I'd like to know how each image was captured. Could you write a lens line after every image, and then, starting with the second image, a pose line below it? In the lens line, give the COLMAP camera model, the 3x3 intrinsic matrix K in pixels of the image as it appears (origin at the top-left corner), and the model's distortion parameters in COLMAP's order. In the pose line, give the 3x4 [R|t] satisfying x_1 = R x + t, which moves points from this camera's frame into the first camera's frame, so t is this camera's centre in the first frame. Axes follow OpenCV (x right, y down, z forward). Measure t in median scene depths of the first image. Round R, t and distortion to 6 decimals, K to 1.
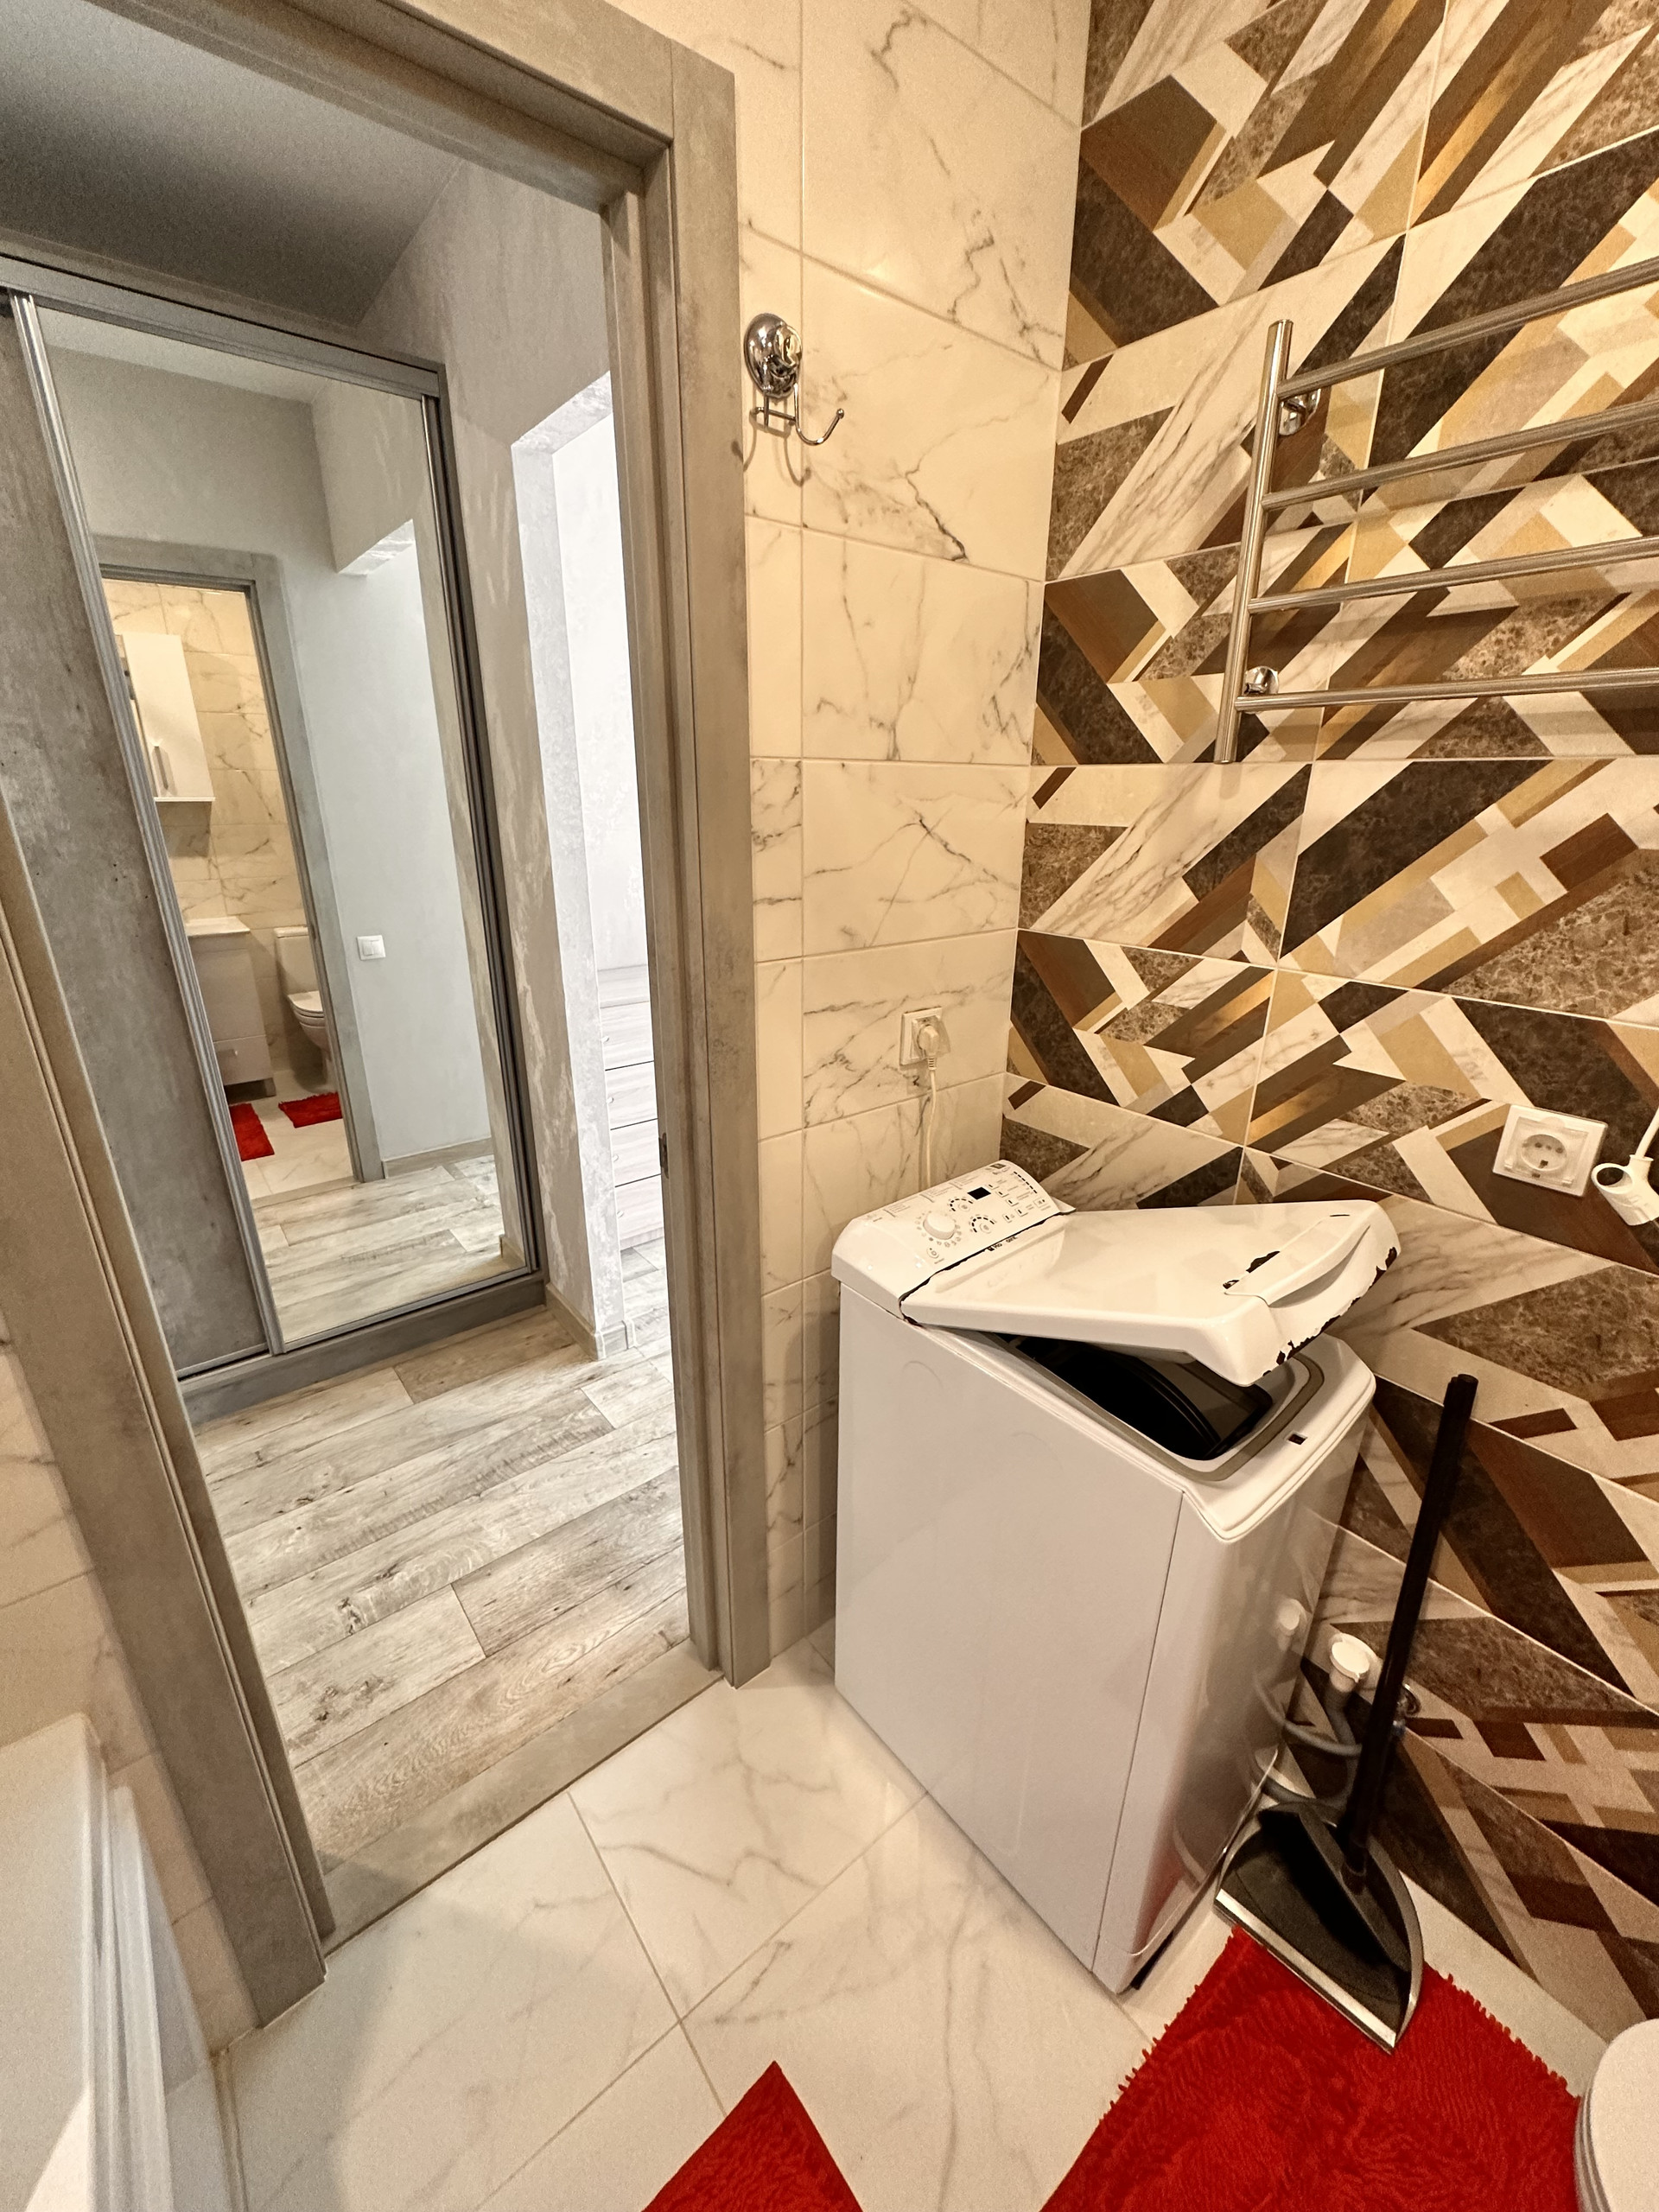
lens RADIAL K [[881.3, 0, 816.6], [0, 881.3, 1107.2], [0, 0, 1]] dist [-0.003408, 0.000728]
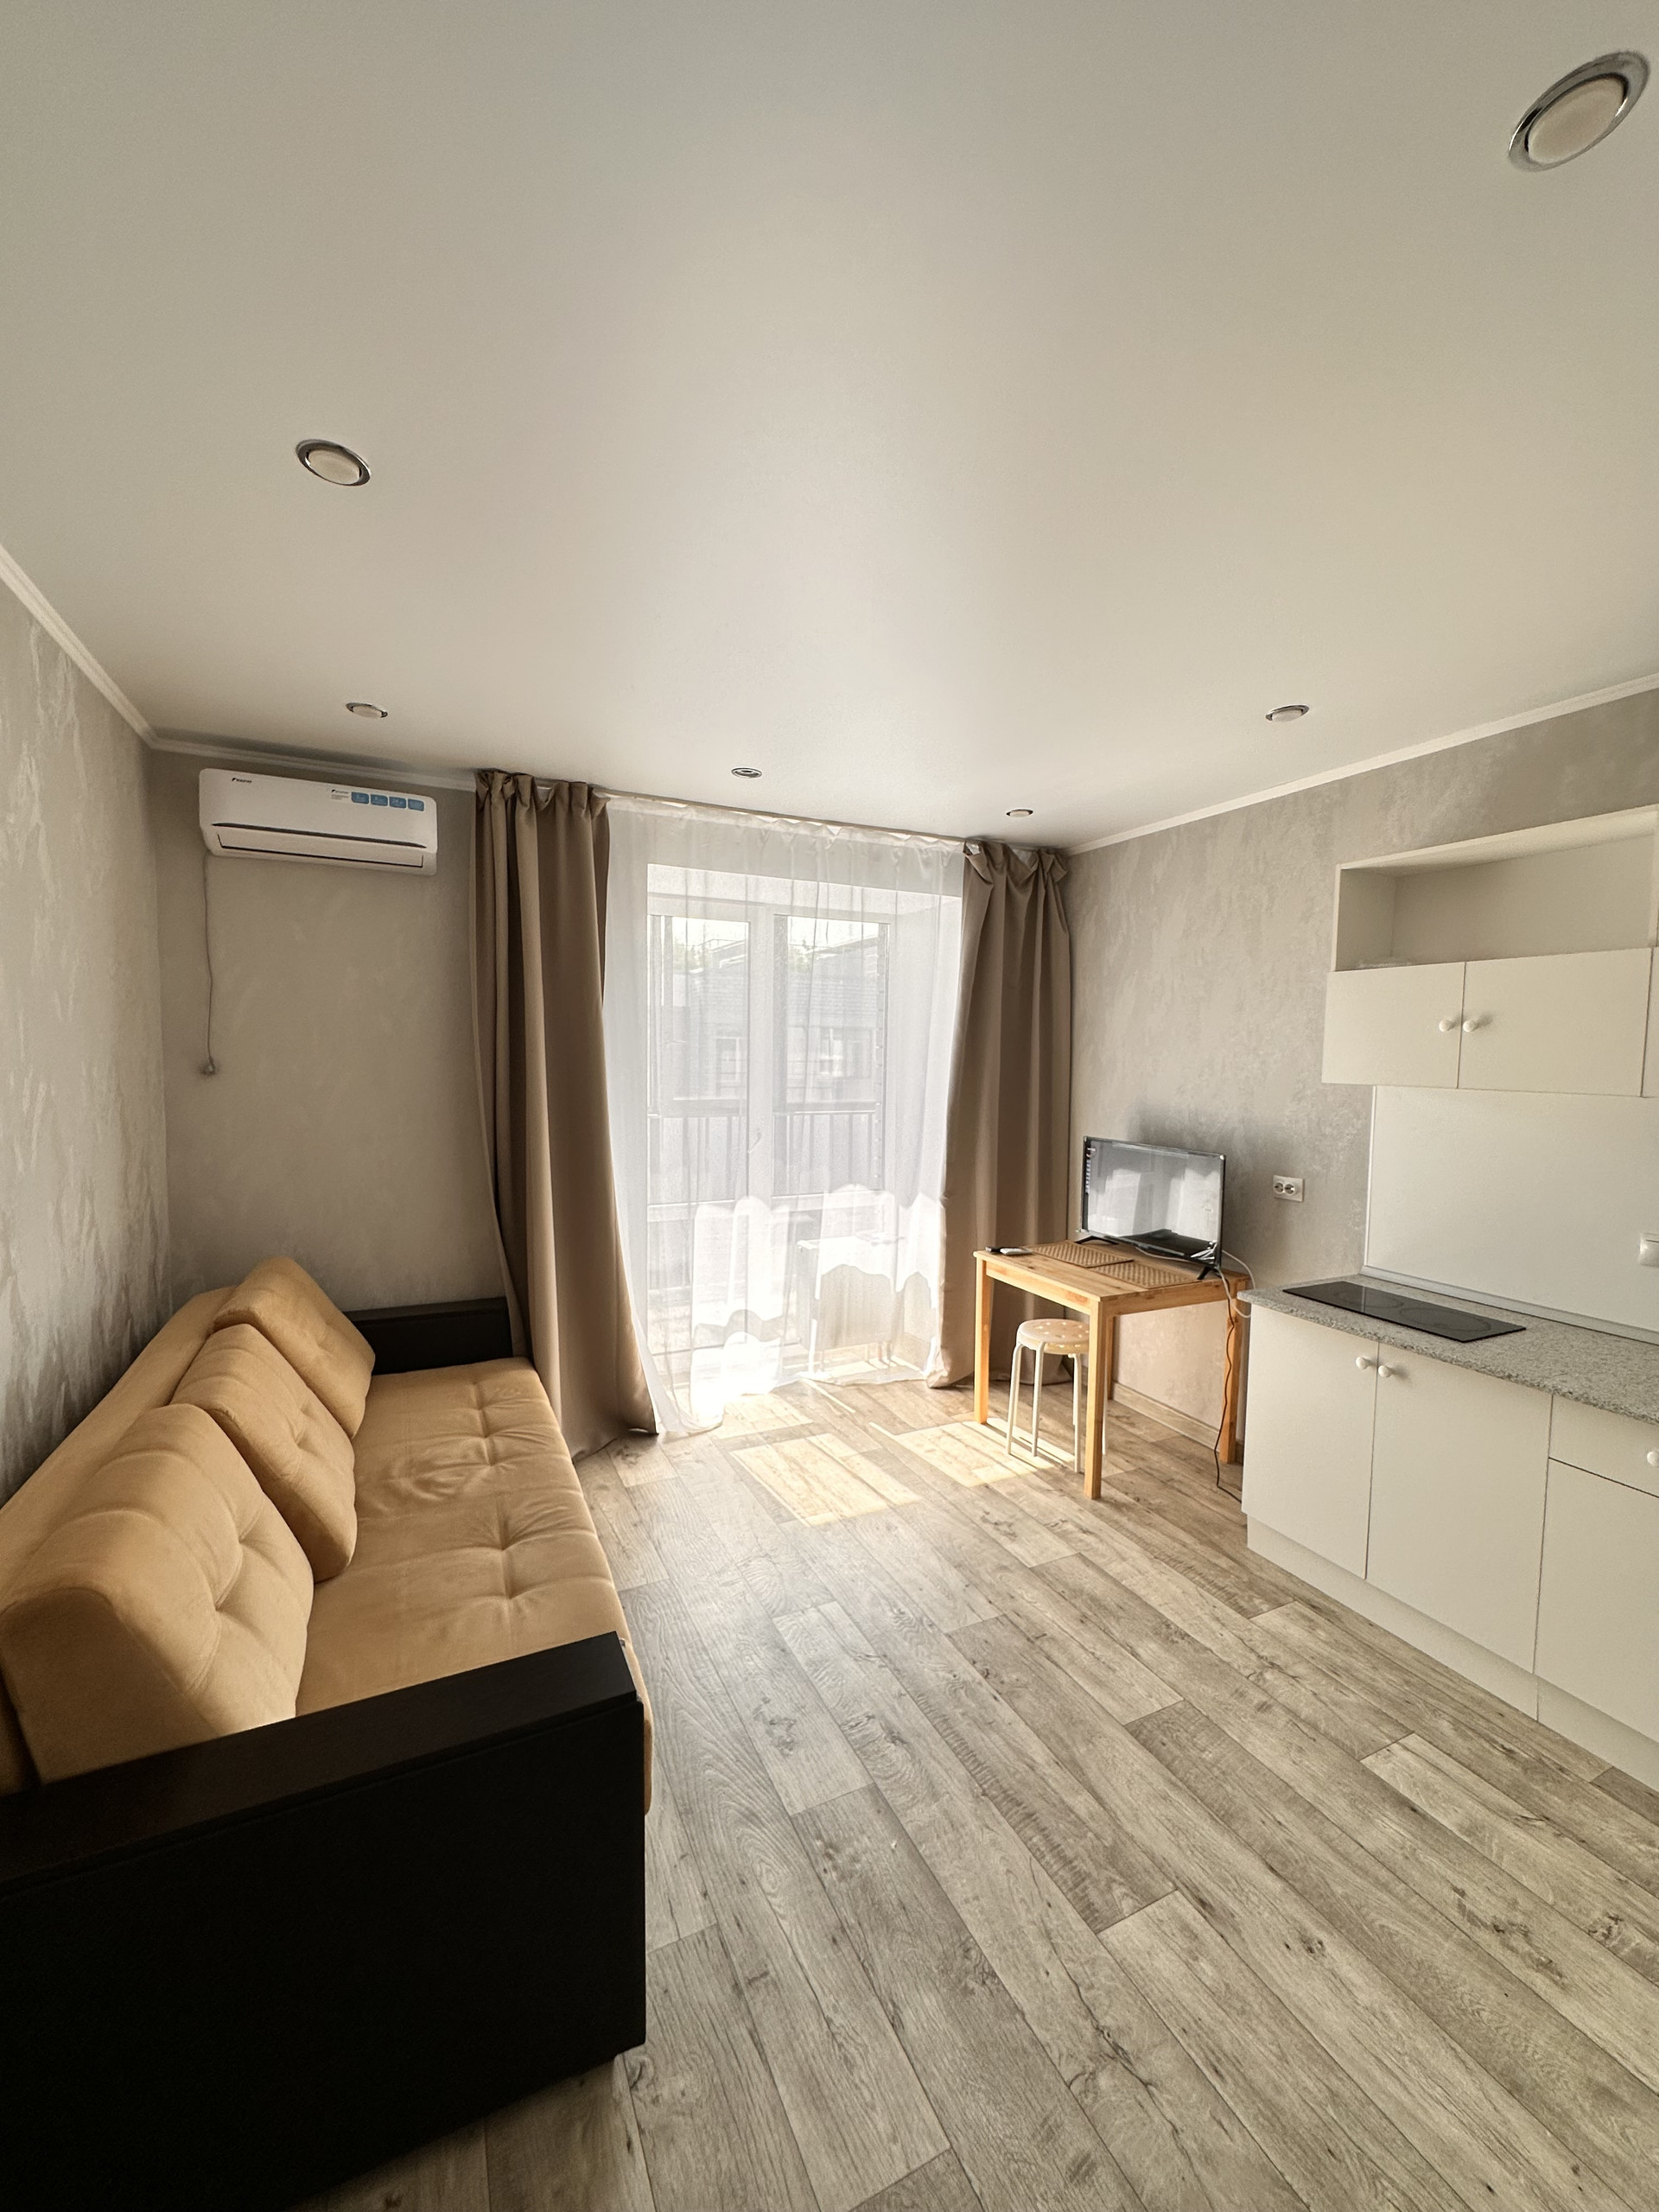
lens RADIAL K [[881.3, 0, 836.1], [0, 881.3, 1106.6], [0, 0, 1]] dist [-0.003408, 0.000728]
pose [[-0.227701, 0.051368, -0.972375, 0.561600], [-0.345034, 0.929558, 0.129902, -0.335167], [0.910552, 0.365081, -0.193937, 0.777249]]
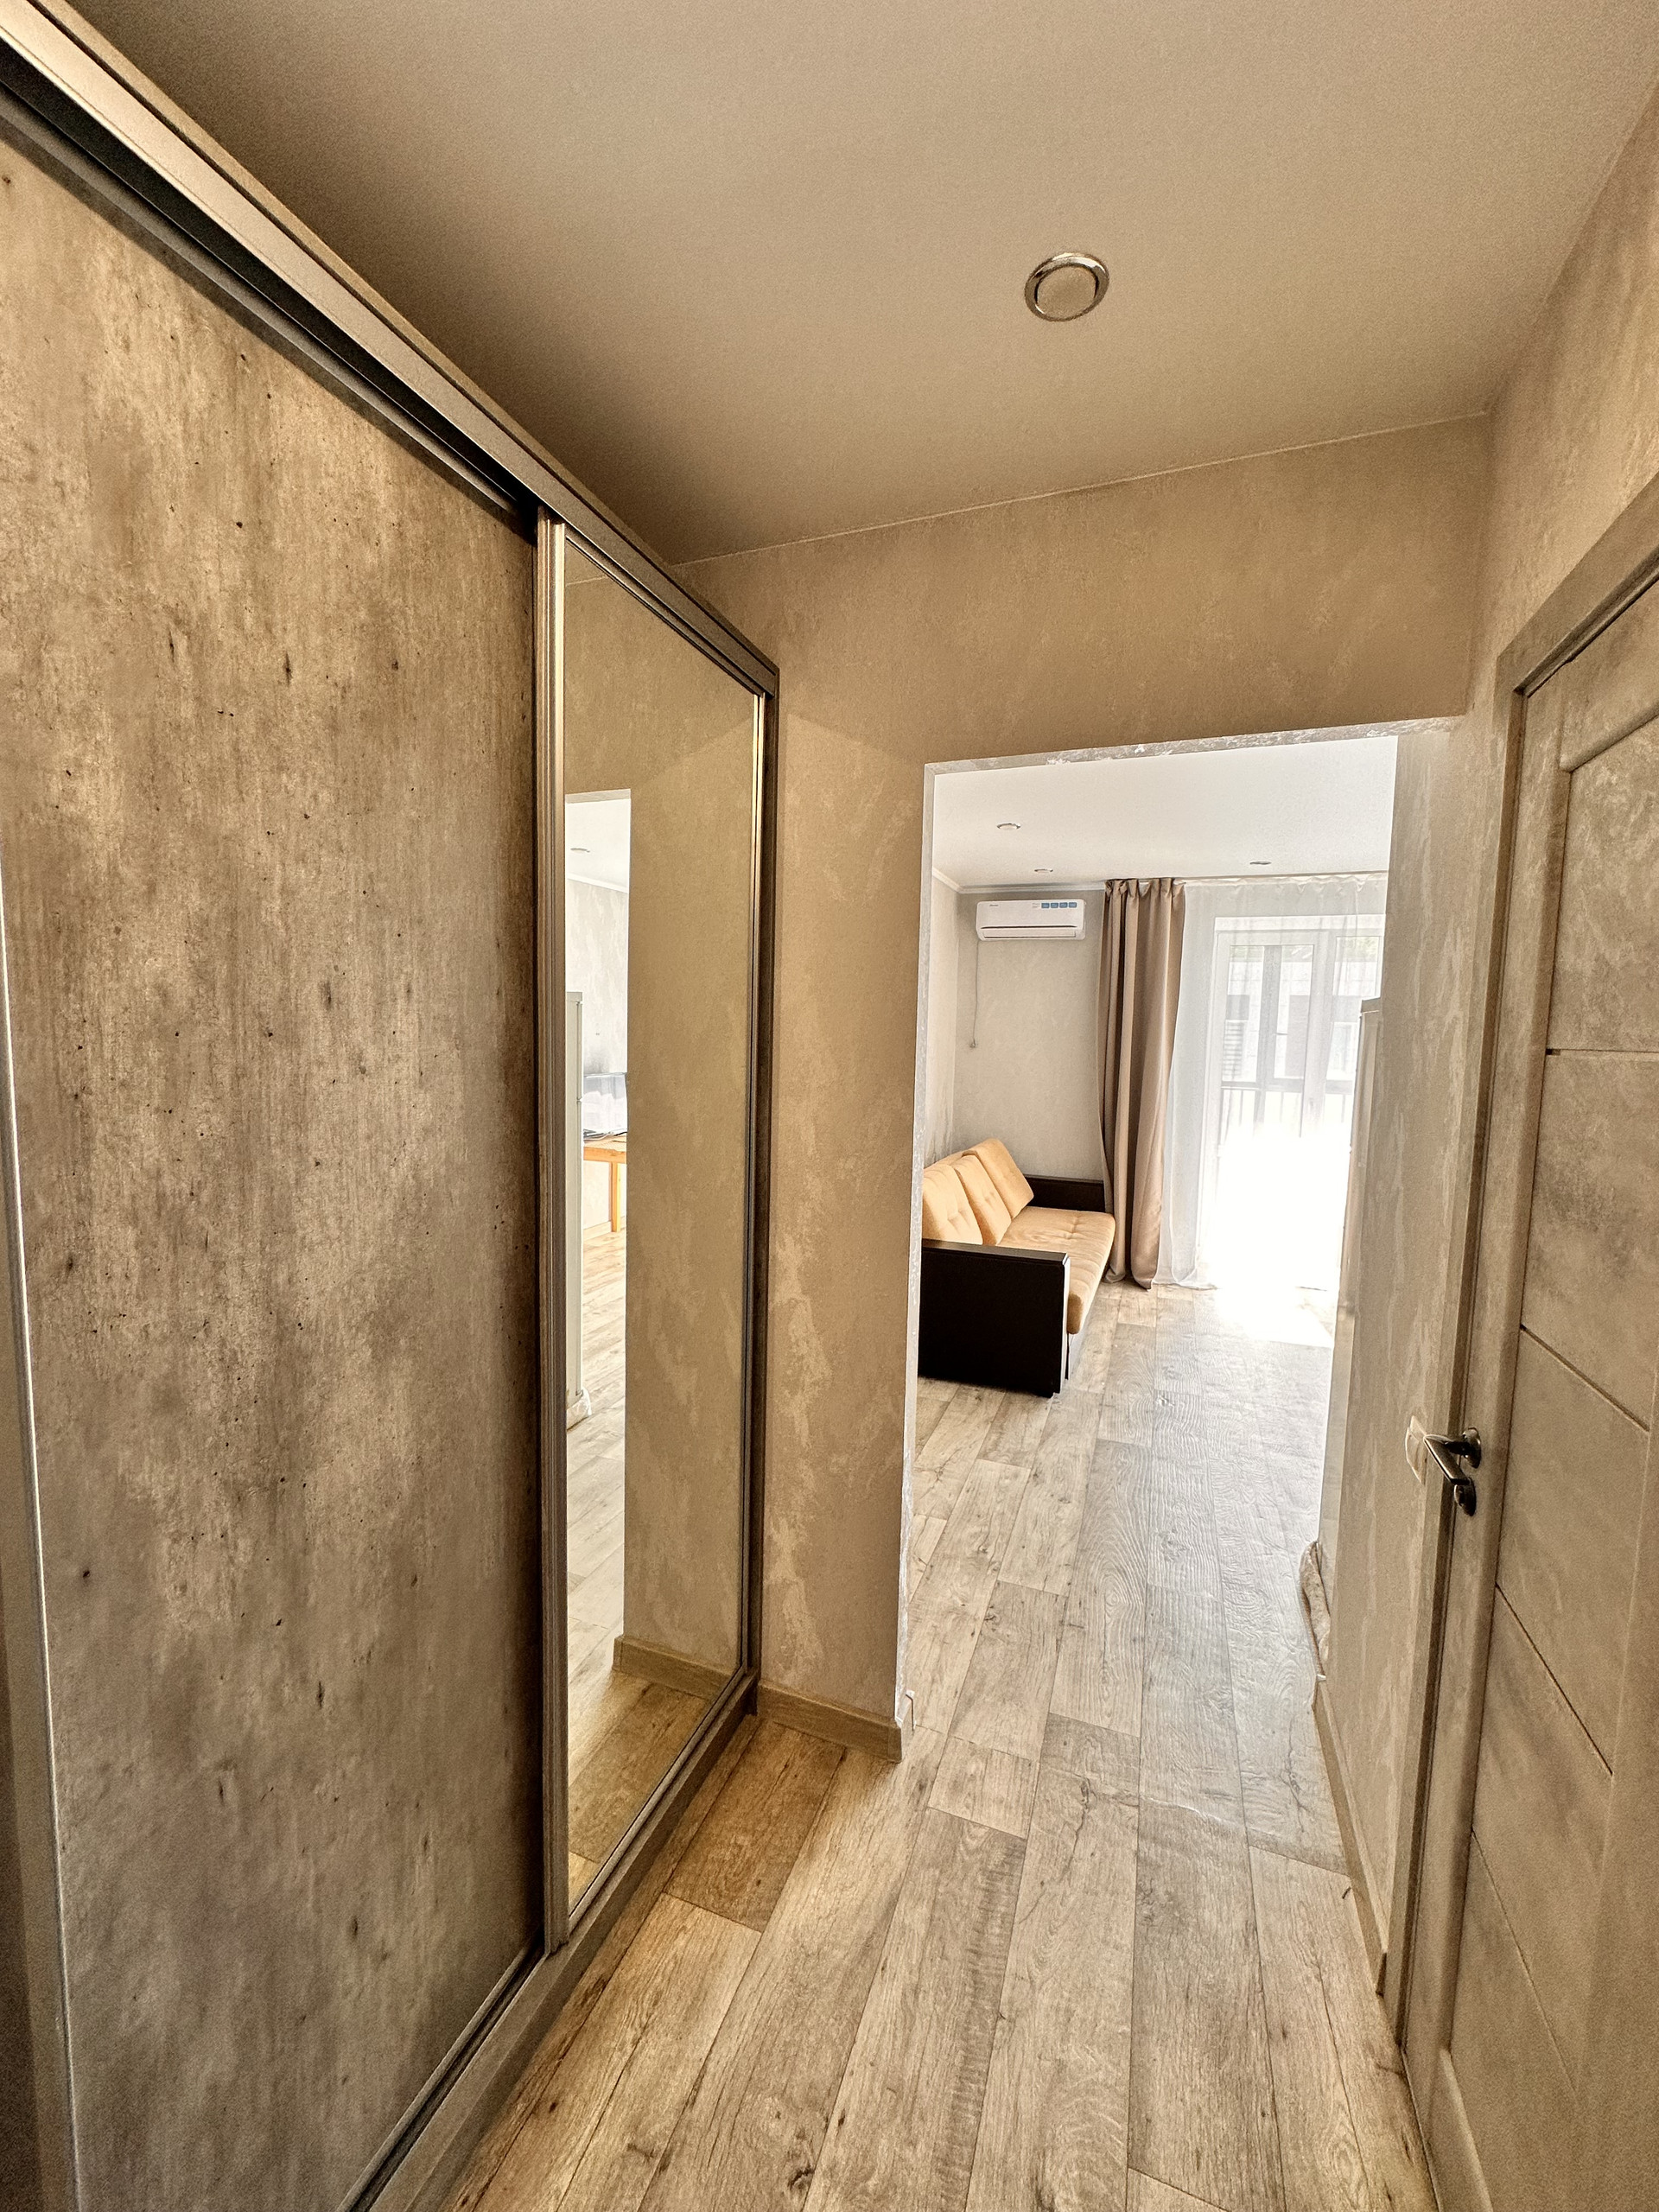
lens RADIAL K [[881.3, 0, 828.6], [0, 881.3, 1110.7], [0, 0, 1]] dist [-0.003408, 0.000728]
pose [[0.864599, -0.032966, 0.501380, -0.859419], [0.156820, 0.965705, -0.206931, -0.156206], [-0.477364, 0.257539, 0.840118, 0.270610]]
